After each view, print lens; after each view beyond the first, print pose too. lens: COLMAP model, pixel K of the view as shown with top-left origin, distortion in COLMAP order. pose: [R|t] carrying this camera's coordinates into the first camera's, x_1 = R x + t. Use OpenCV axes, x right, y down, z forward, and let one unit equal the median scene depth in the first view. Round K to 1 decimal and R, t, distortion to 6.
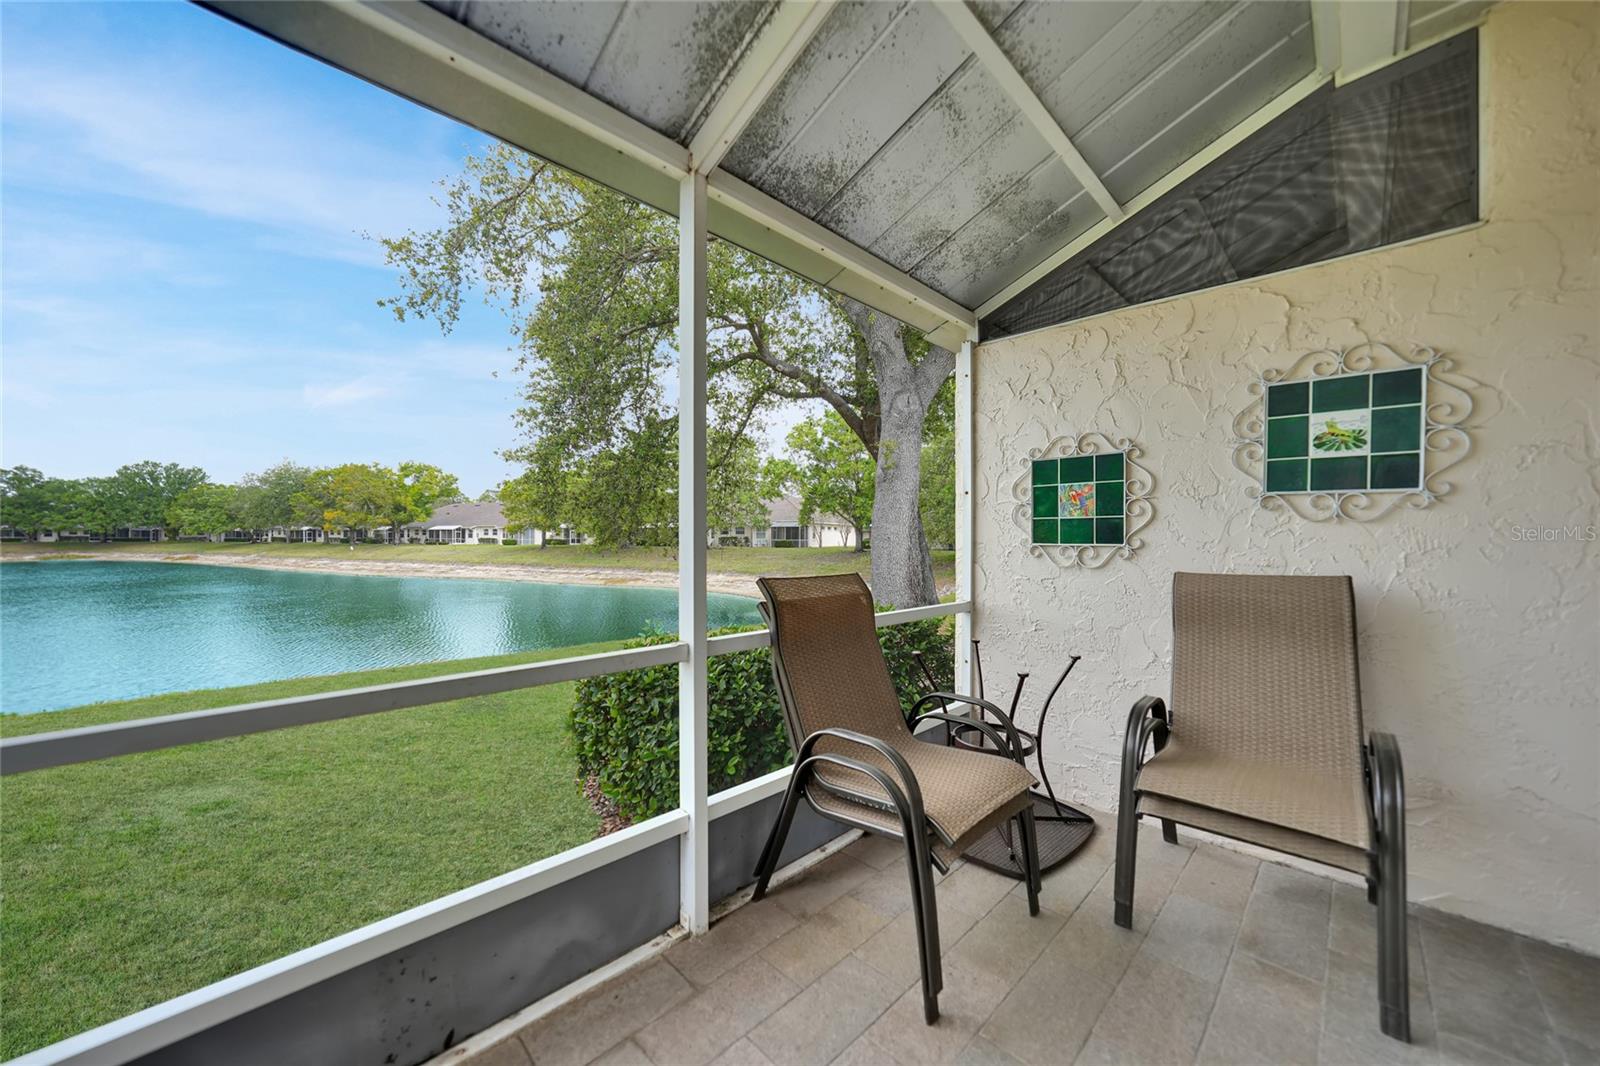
lens RADIAL K [[569.0, 0, 800.0], [0, 569.0, 533.0], [0, 0, 1]] dist [-0.027384, 0.006853]
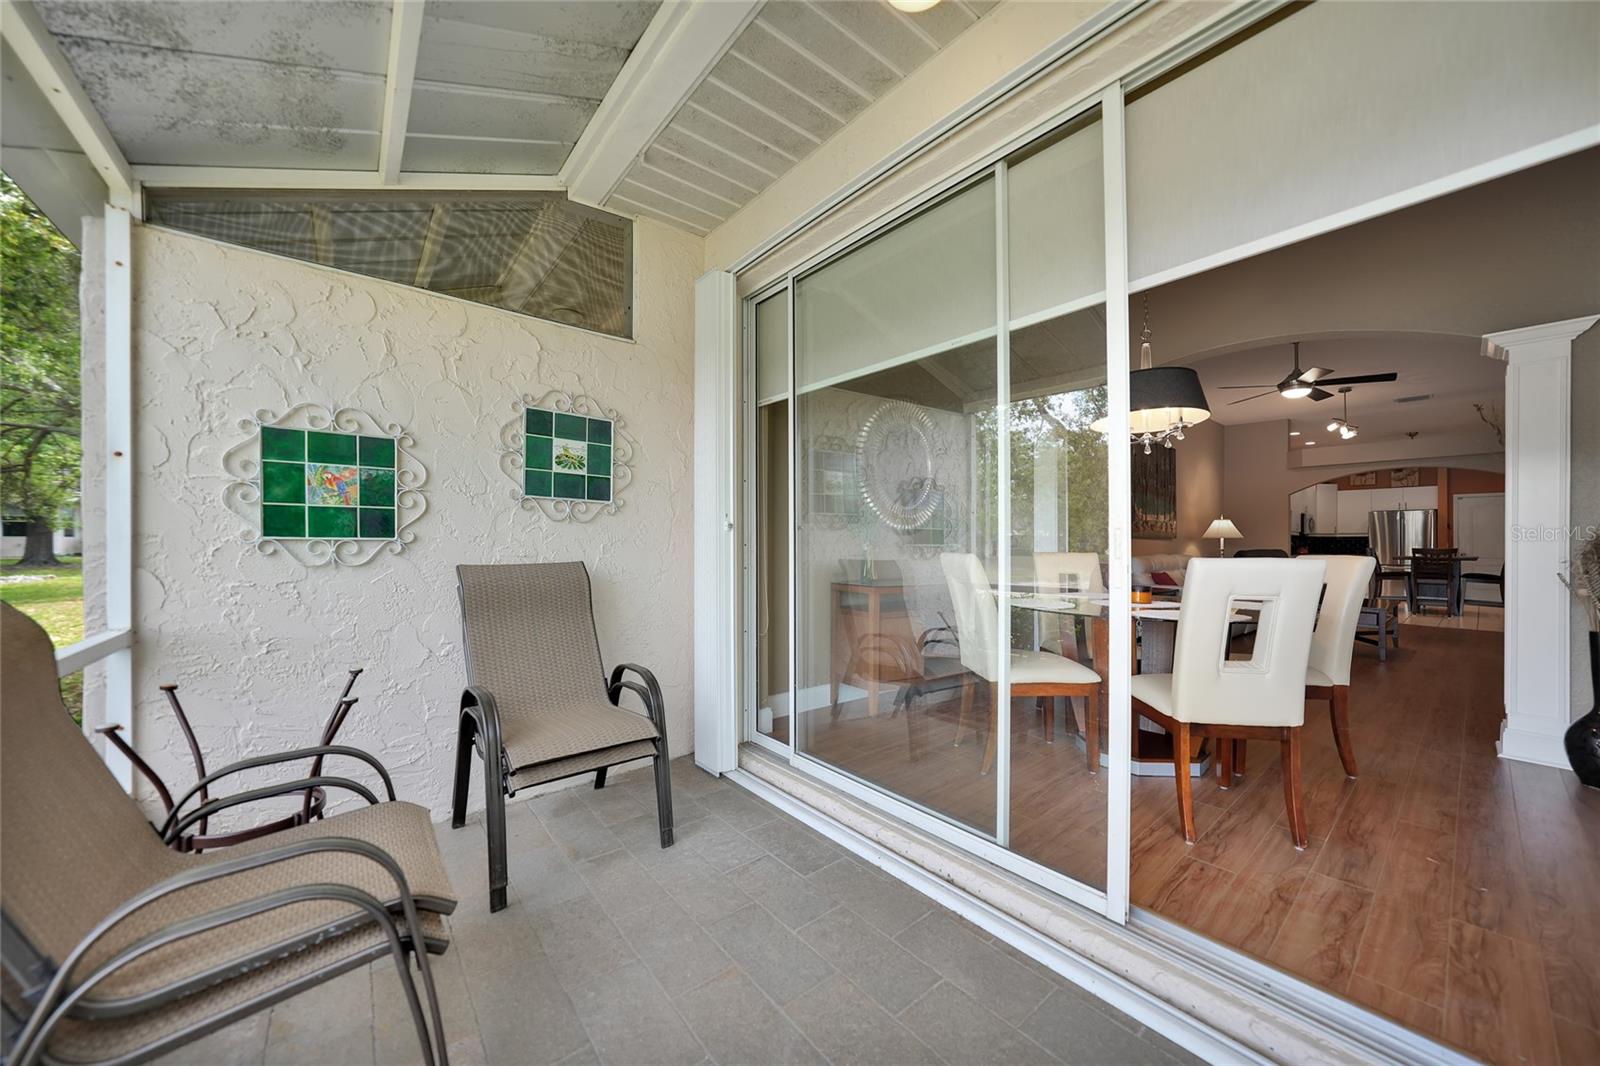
lens RADIAL K [[569.0, 0, 800.0], [0, 569.0, 533.0], [0, 0, 1]] dist [-0.027384, 0.006853]
pose [[0.111361, 0.019075, 0.993597, -0.262460], [-0.013287, 0.999755, -0.017704, 0.018756], [-0.993691, -0.011230, 0.111587, 0.238426]]
